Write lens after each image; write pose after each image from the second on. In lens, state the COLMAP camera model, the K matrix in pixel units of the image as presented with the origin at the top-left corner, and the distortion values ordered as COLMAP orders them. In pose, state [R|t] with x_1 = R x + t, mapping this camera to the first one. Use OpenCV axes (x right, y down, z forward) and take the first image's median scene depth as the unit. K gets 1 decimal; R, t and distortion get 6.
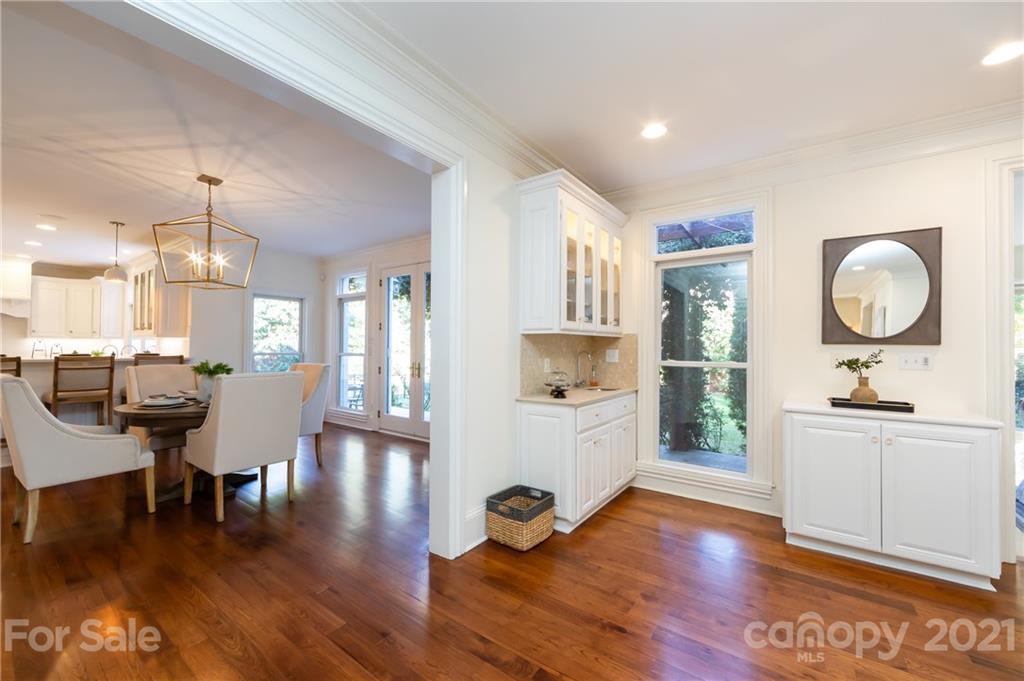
lens RADIAL K [[402.8, 0, 515.1], [0, 402.8, 341.4], [0, 0, 1]] dist [0.000411, -0.000422]
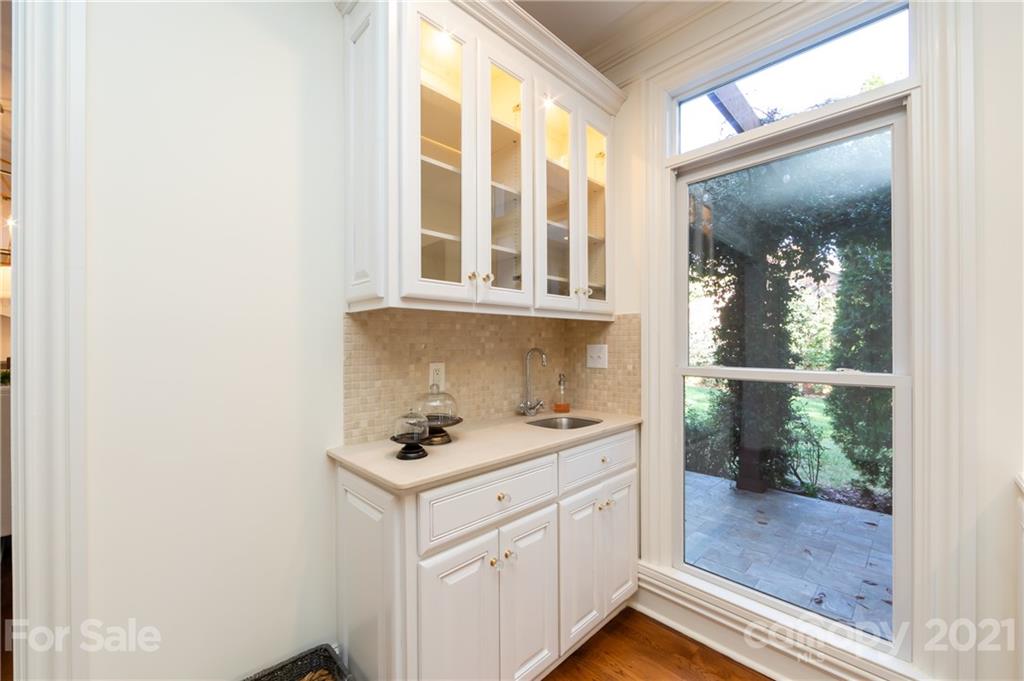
lens RADIAL K [[402.8, 0, 515.4], [0, 402.8, 342.4], [0, 0, 1]] dist [0.000411, -0.000422]
pose [[0.985479, -0.011591, -0.169400, 0.219916], [0.013271, 0.999873, 0.008788, 0.010487], [0.169277, -0.010908, 0.985508, 0.438445]]
